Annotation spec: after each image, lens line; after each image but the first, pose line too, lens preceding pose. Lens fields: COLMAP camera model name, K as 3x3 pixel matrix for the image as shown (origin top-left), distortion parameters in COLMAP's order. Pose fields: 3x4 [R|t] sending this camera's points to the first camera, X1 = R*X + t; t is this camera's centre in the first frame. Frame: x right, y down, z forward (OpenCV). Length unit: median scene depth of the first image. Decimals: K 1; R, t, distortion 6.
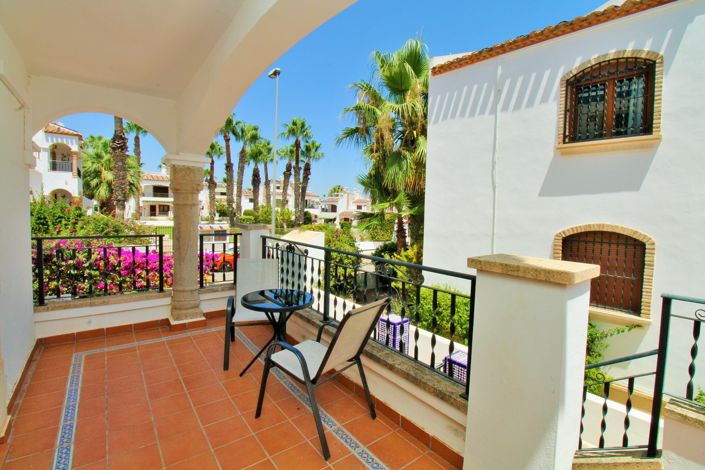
lens RADIAL K [[324.8, 0, 354.3], [0, 324.8, 227.7], [0, 0, 1]] dist [0.003724, -0.012553]
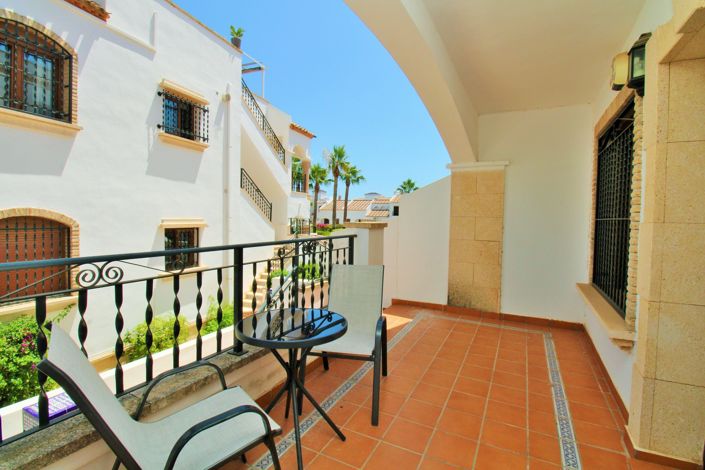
lens RADIAL K [[324.8, 0, 354.3], [0, 324.8, 227.7], [0, 0, 1]] dist [0.003724, -0.012553]
pose [[-0.419611, -0.063351, 0.905491, -0.451313], [0.005961, 0.997348, 0.072540, -0.018059], [-0.907684, 0.035836, -0.418120, 0.597207]]
